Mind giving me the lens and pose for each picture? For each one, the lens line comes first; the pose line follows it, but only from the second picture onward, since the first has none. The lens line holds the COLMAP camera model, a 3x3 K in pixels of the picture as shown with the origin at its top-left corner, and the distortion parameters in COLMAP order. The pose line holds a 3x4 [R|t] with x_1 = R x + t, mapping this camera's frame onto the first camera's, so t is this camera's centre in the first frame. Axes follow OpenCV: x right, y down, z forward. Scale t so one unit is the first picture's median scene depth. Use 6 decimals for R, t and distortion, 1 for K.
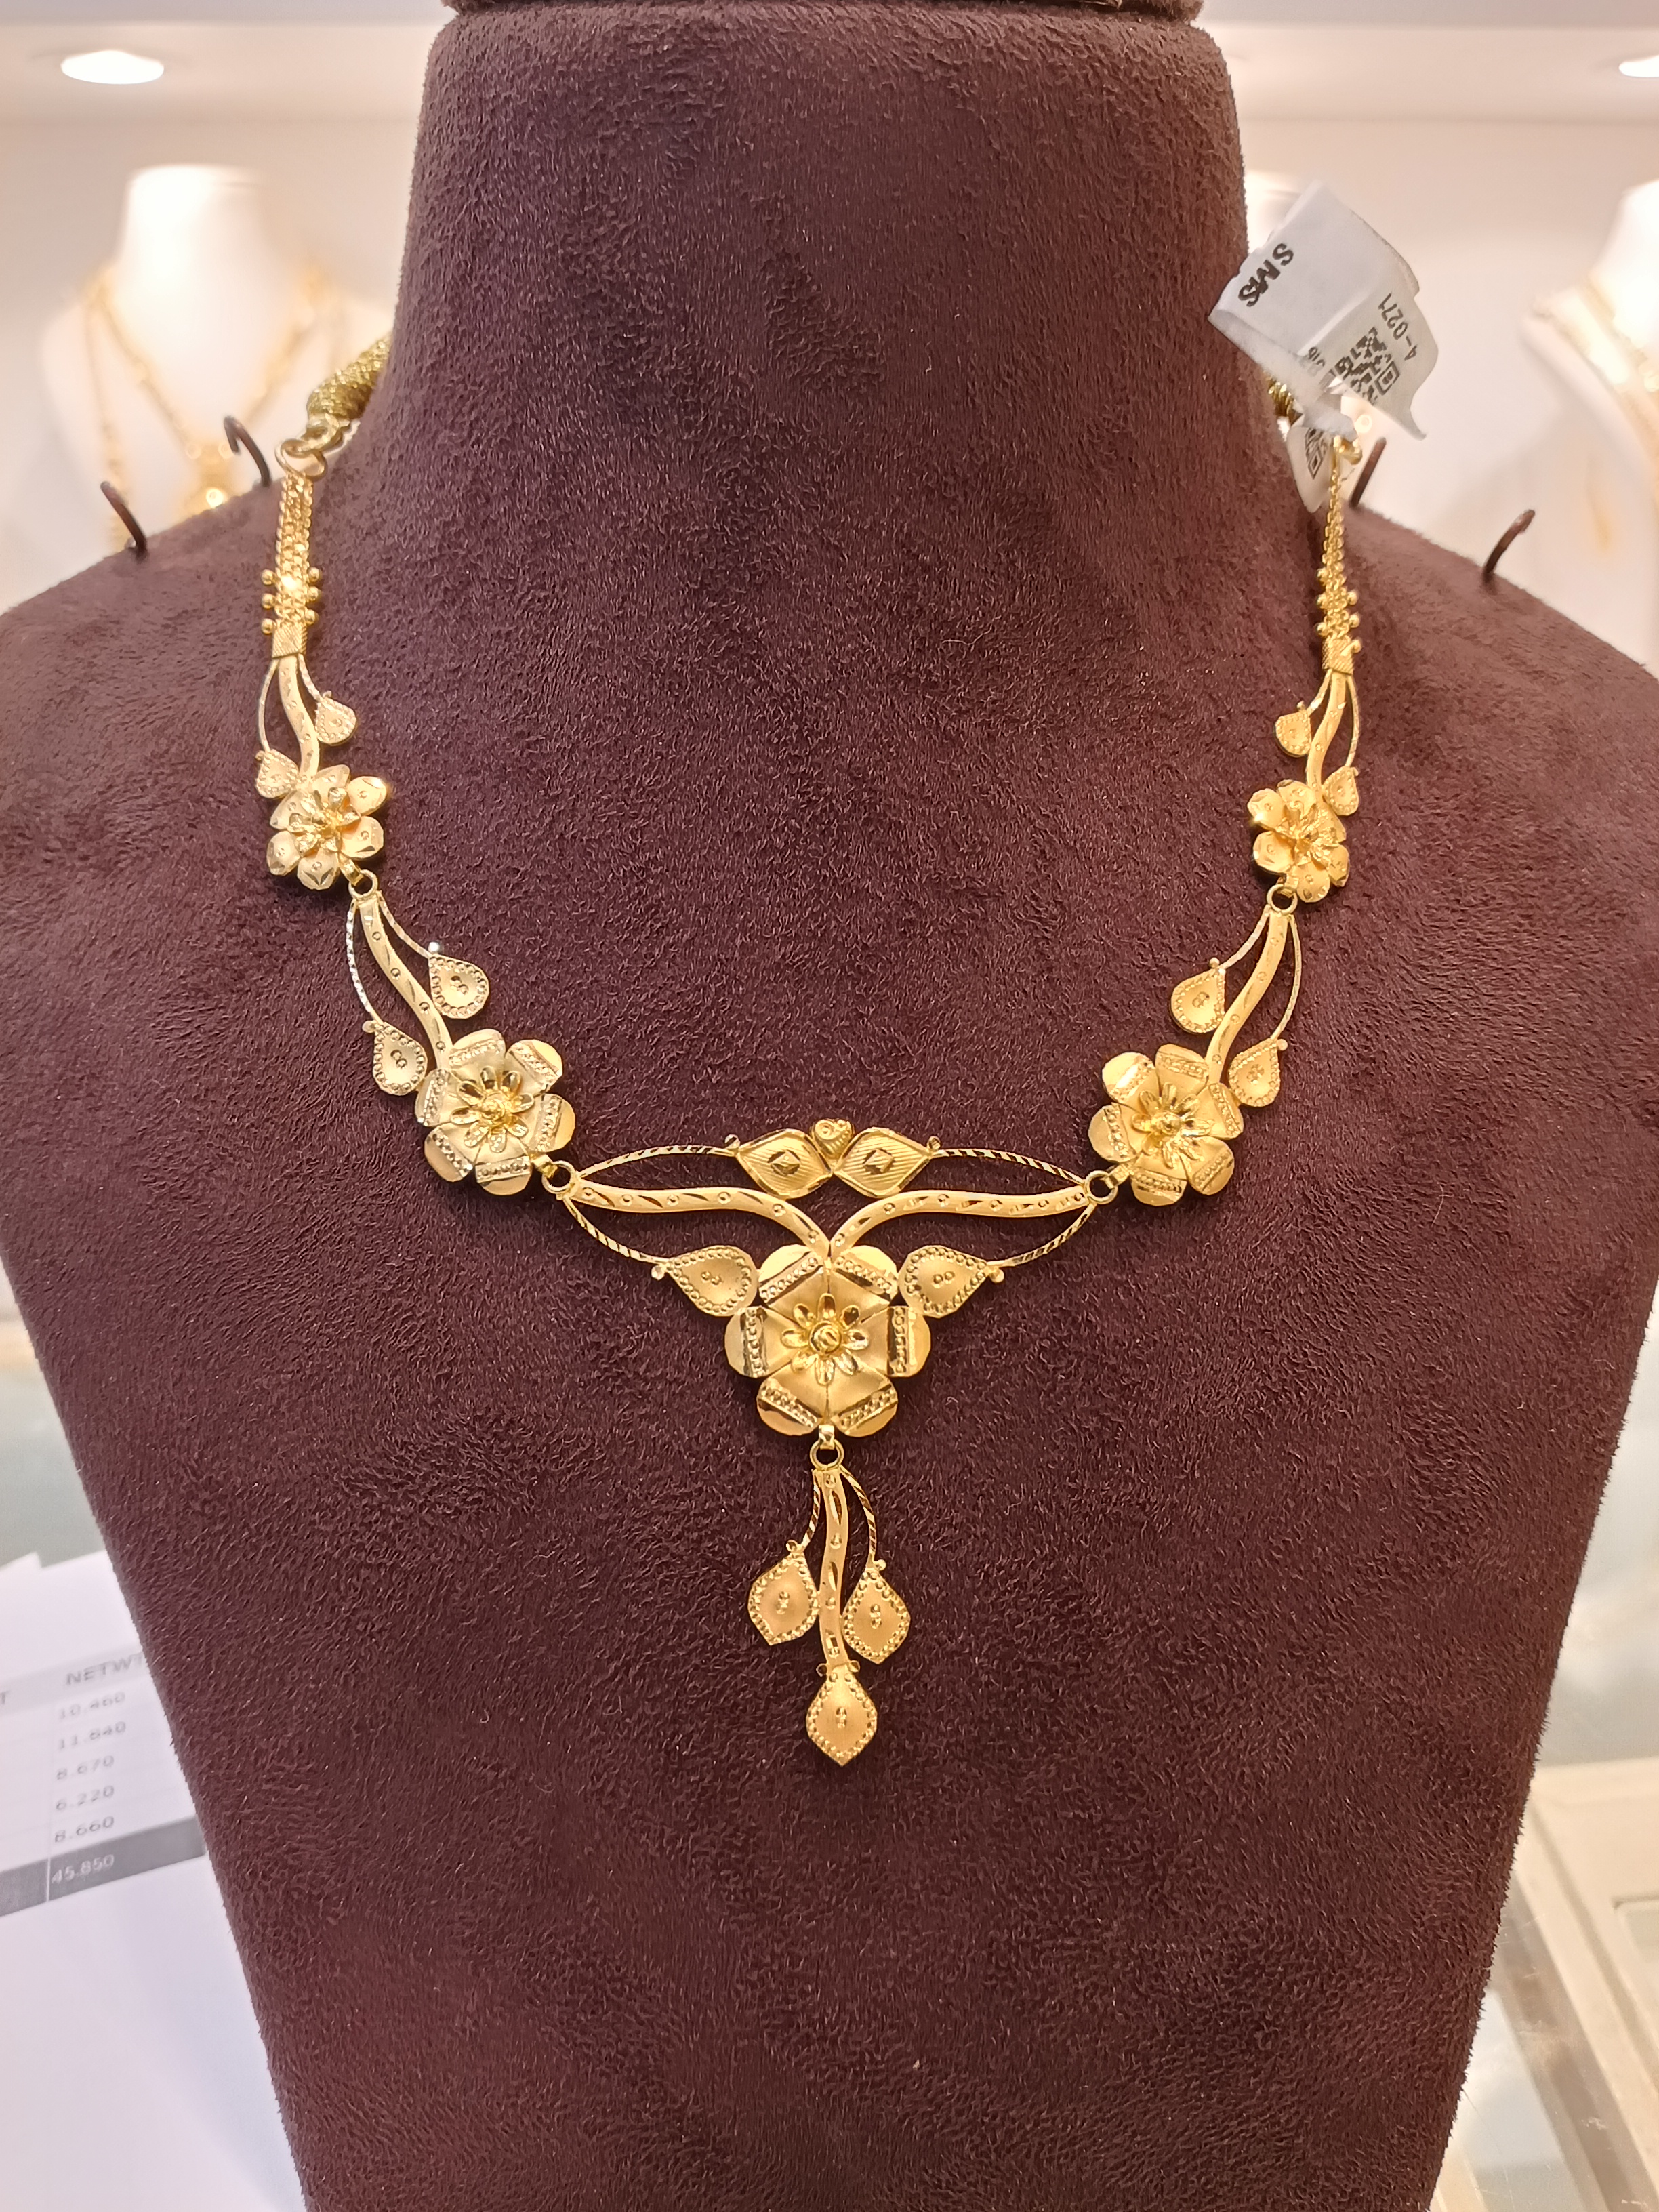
lens RADIAL K [[1798.4, 0, 862.1], [0, 1798.4, 1094.3], [0, 0, 1]] dist [-0.023614, -0.054691]
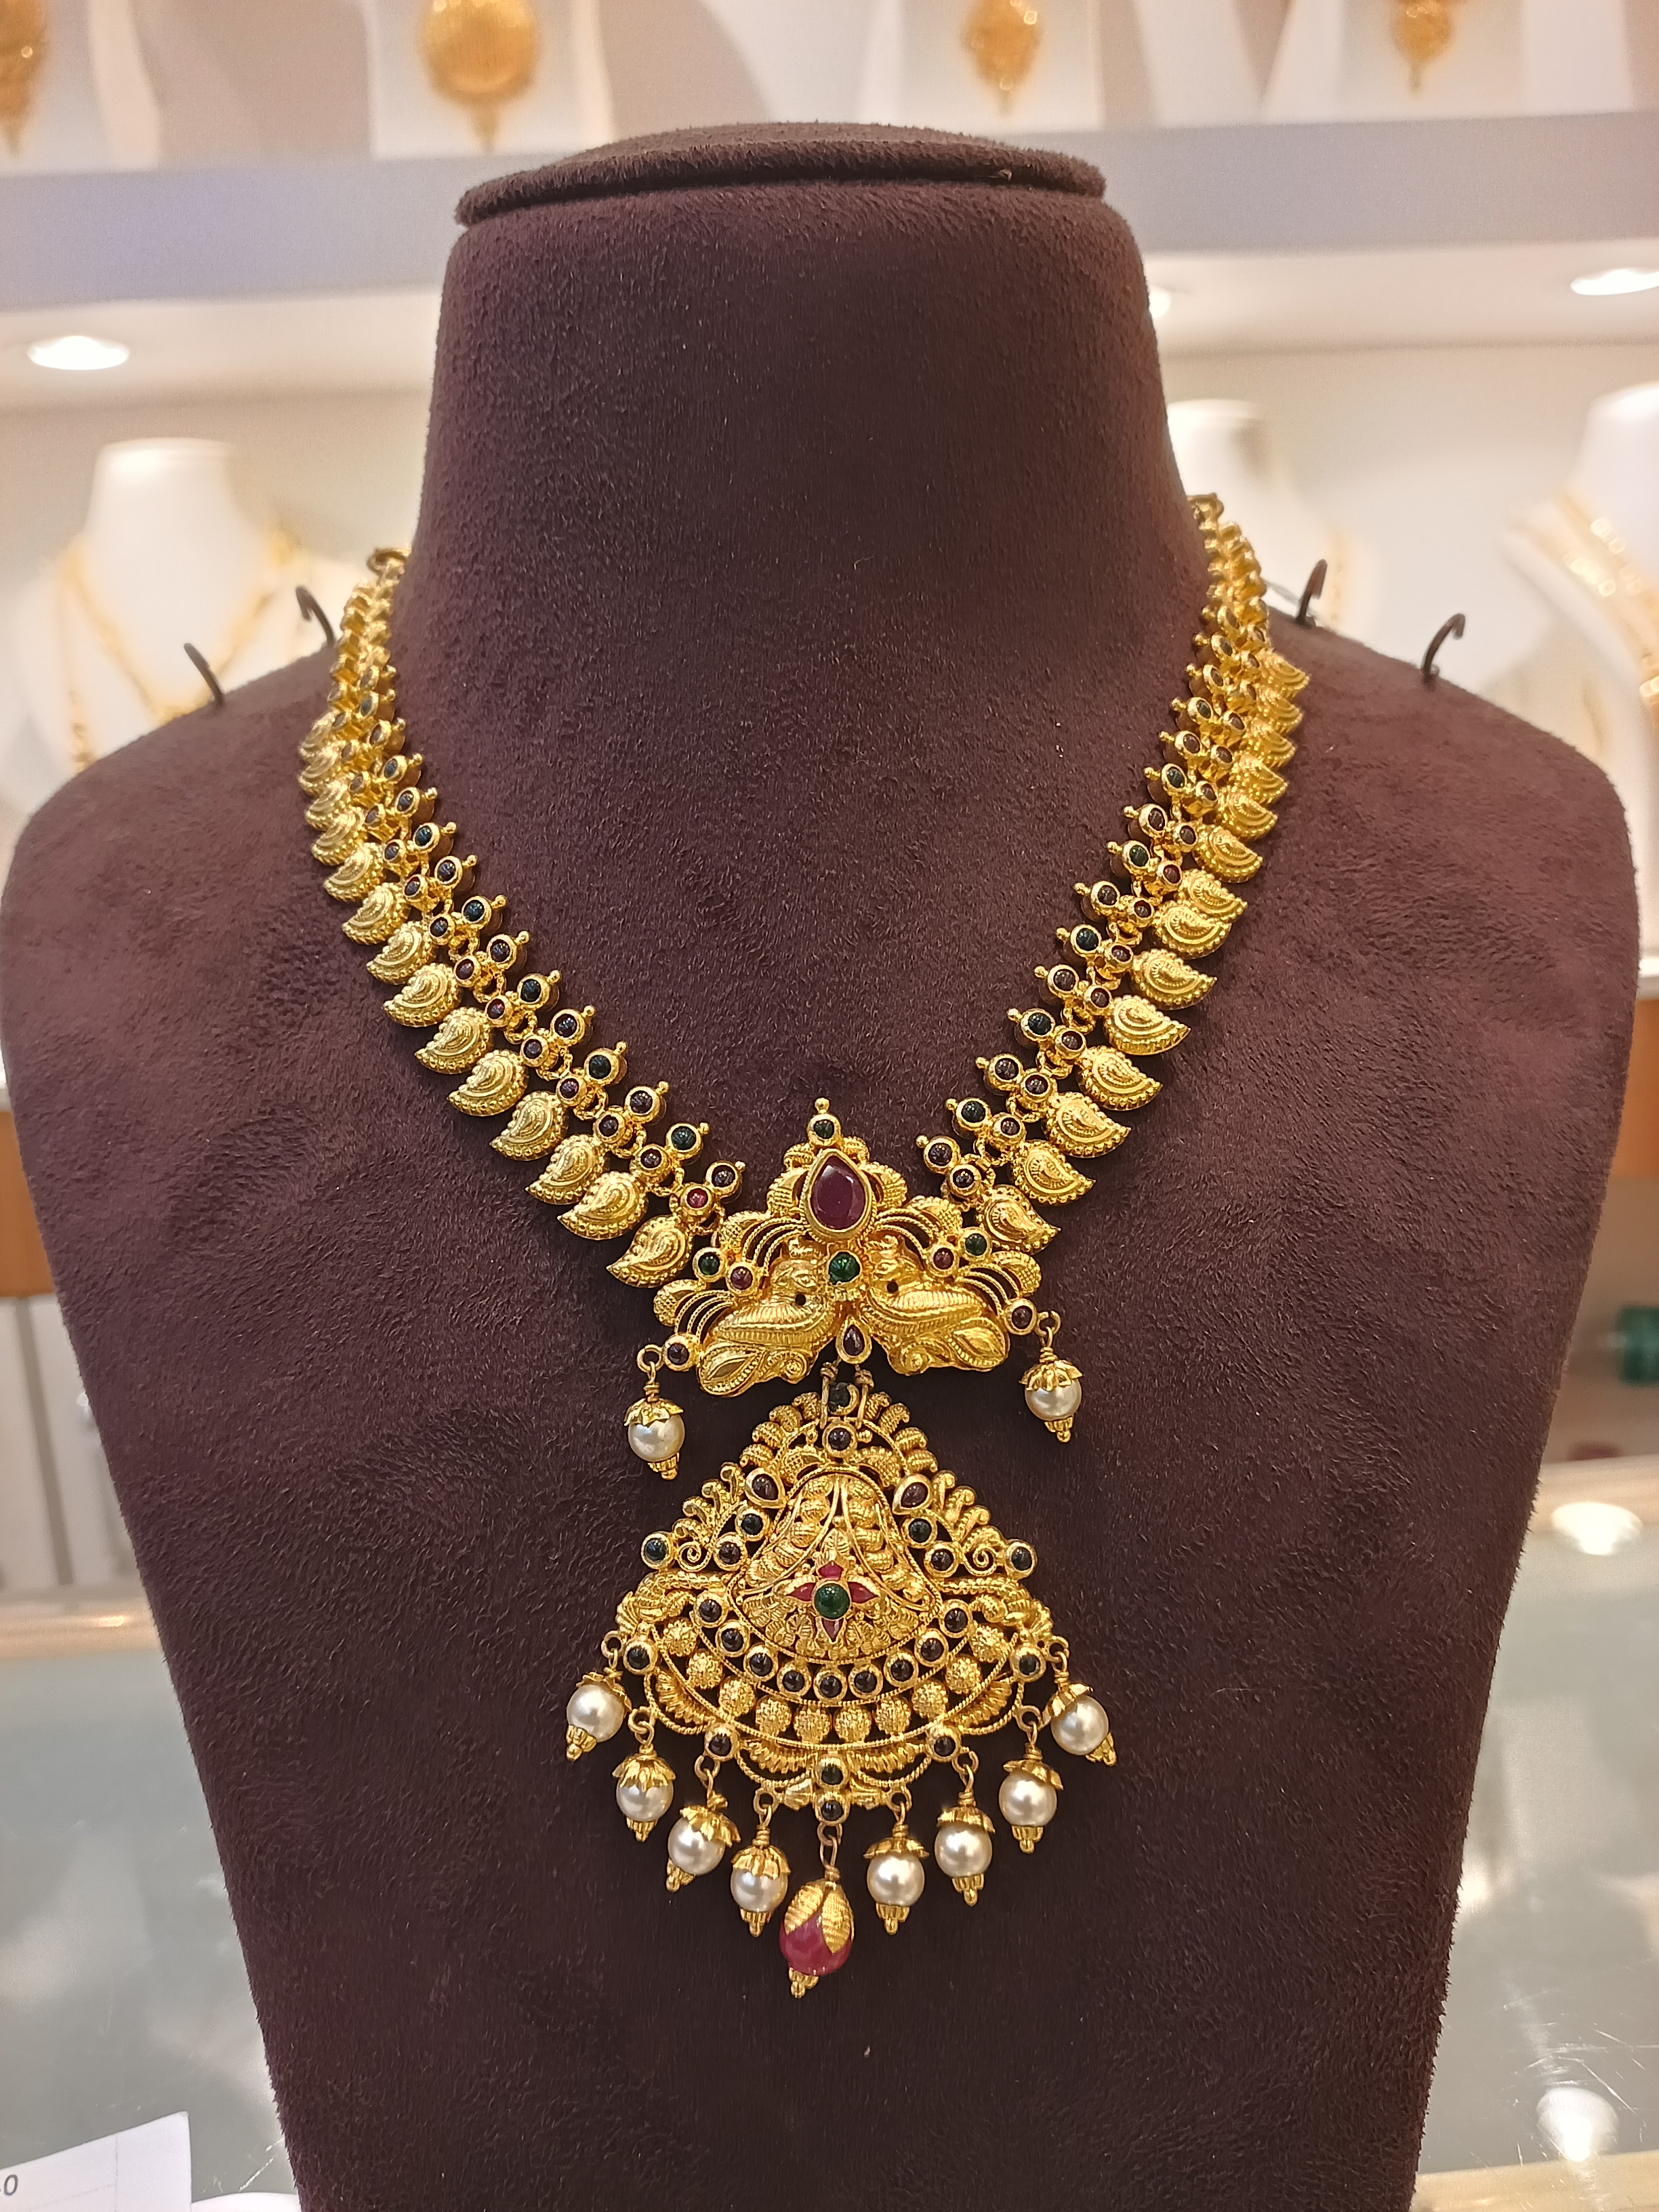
lens RADIAL K [[1798.4, 0, 889.7], [0, 1798.4, 1121.5], [0, 0, 1]] dist [-0.023614, -0.054691]
pose [[0.996471, -0.024243, -0.080356, 0.140841], [0.014237, 0.992325, -0.122836, 0.138611], [0.082717, 0.121259, 0.989168, -0.087464]]
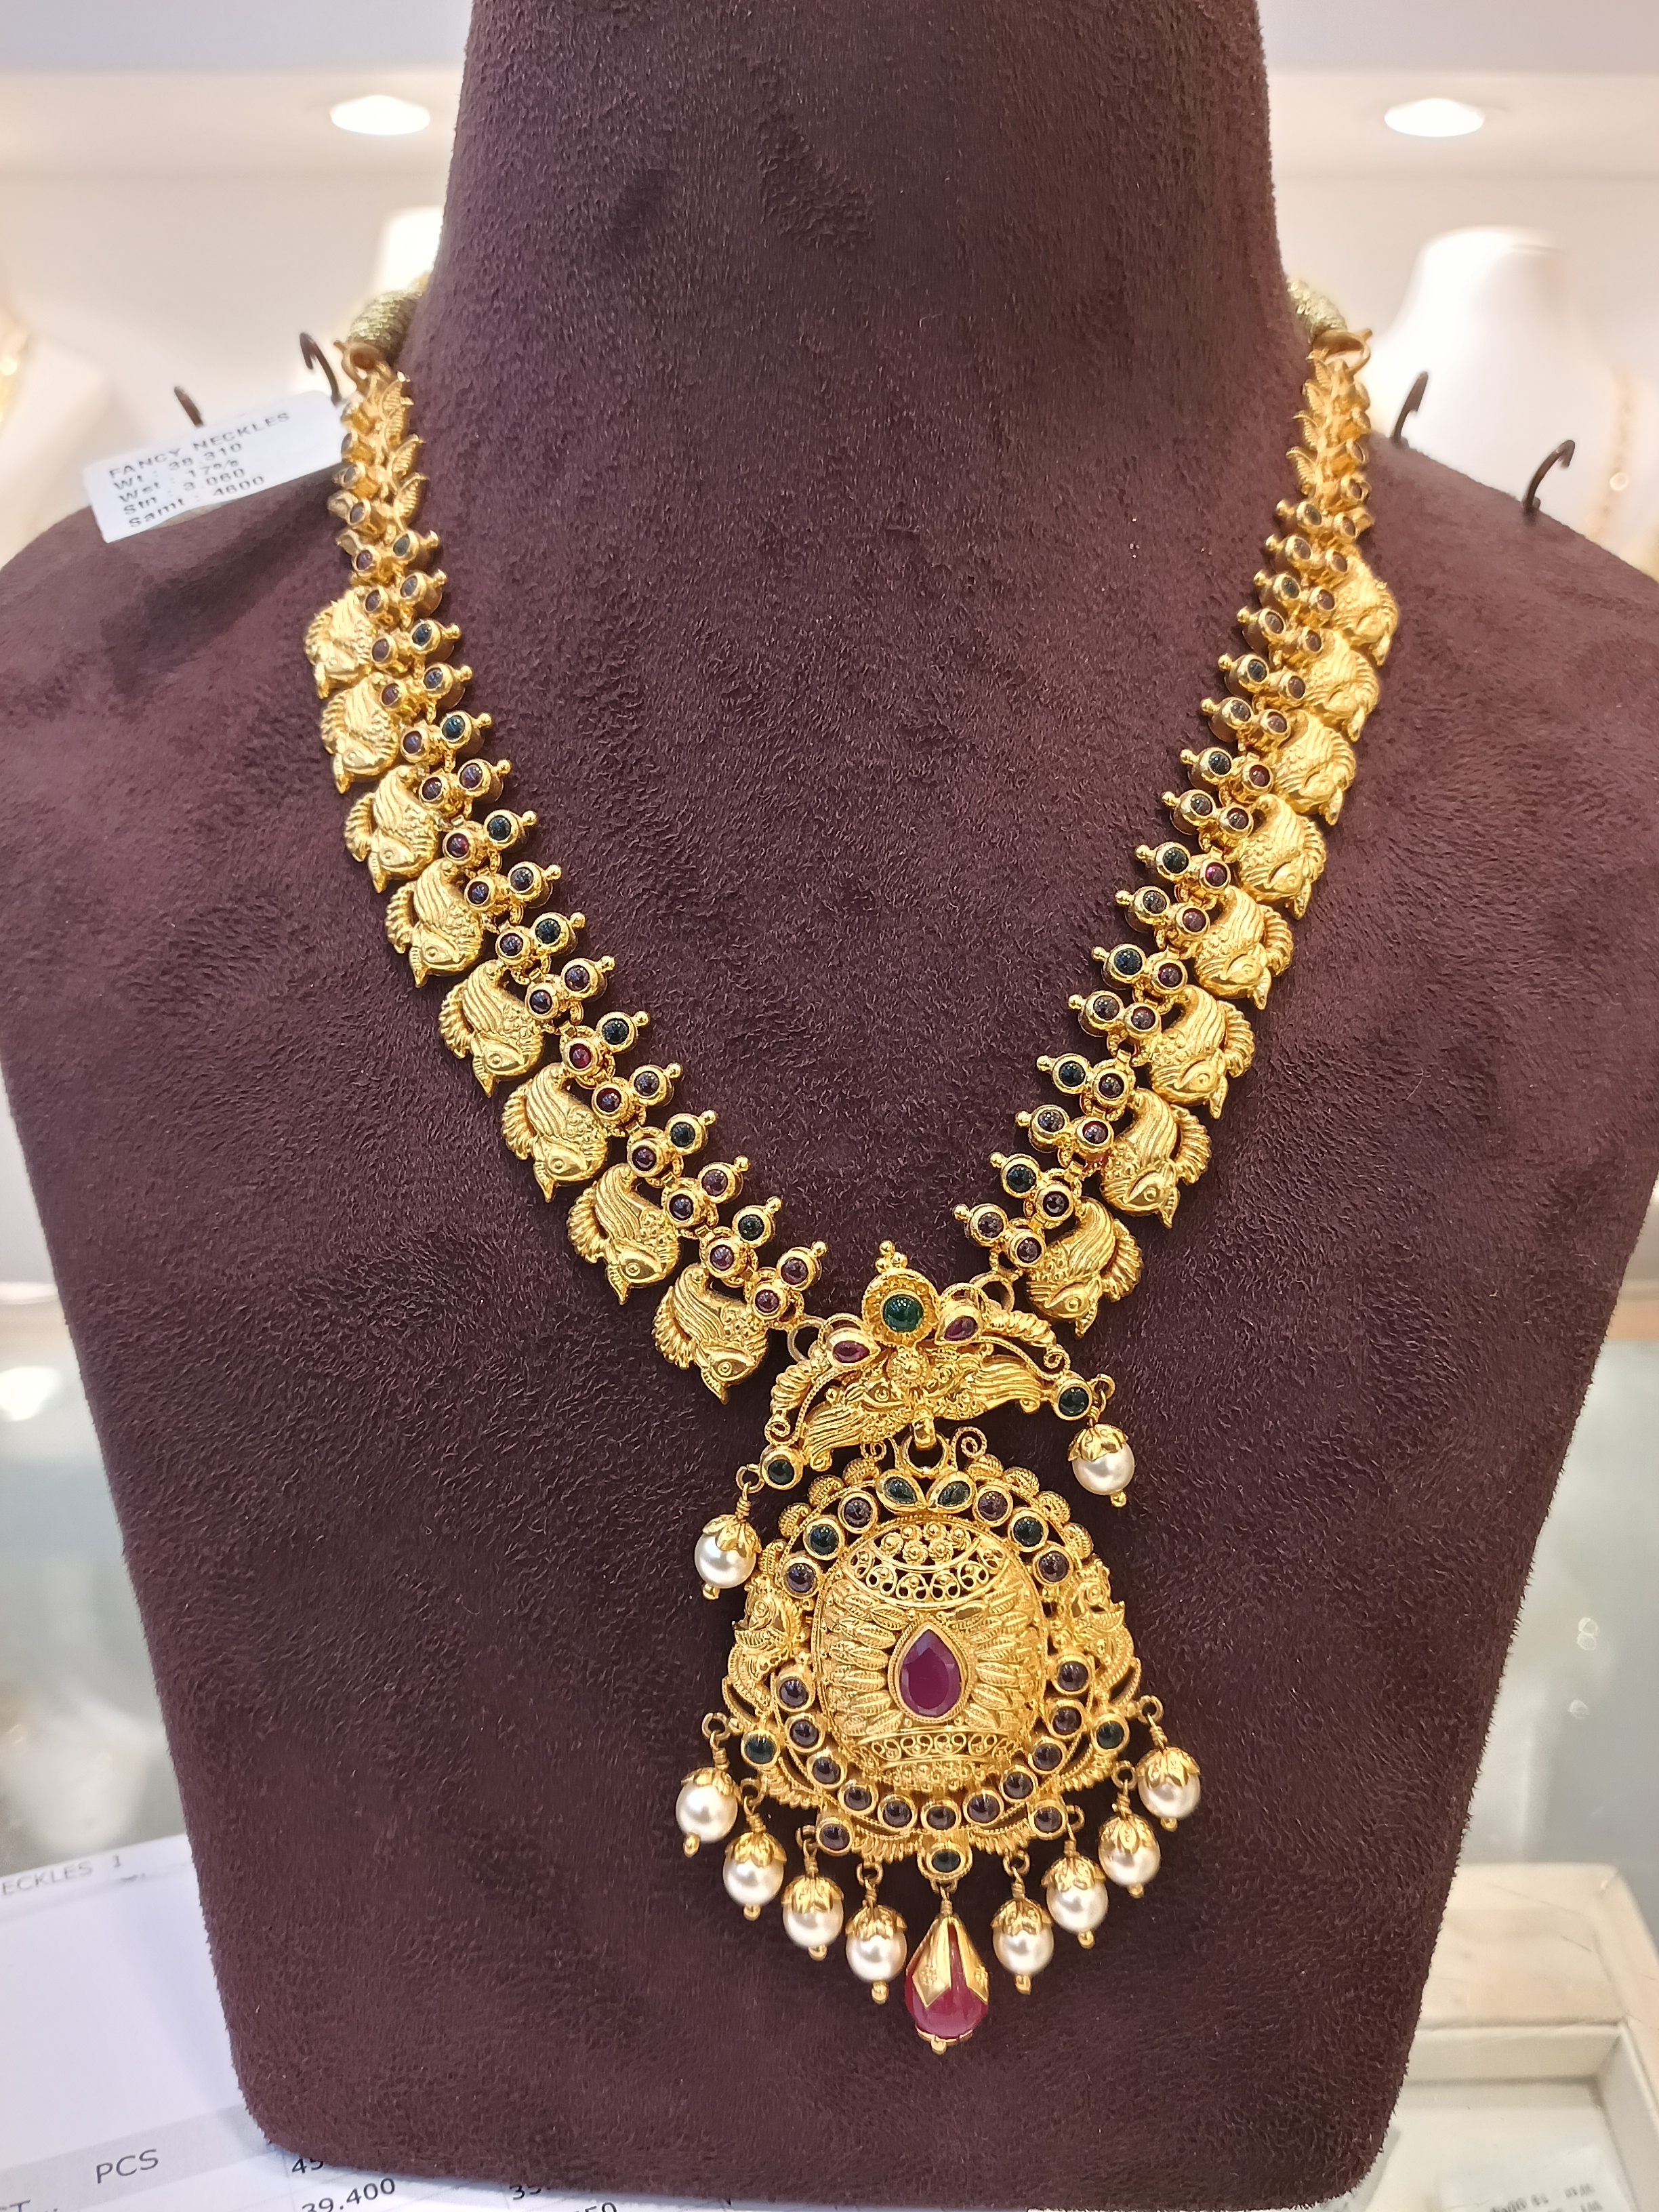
lens RADIAL K [[1798.4, 0, 890.6], [0, 1798.4, 1127.2], [0, 0, 1]] dist [-0.023614, -0.054691]
pose [[0.995910, 0.044564, -0.078591, 0.119773], [-0.048108, 0.997881, -0.043798, 0.147587], [0.076473, 0.047399, 0.995944, 0.005804]]
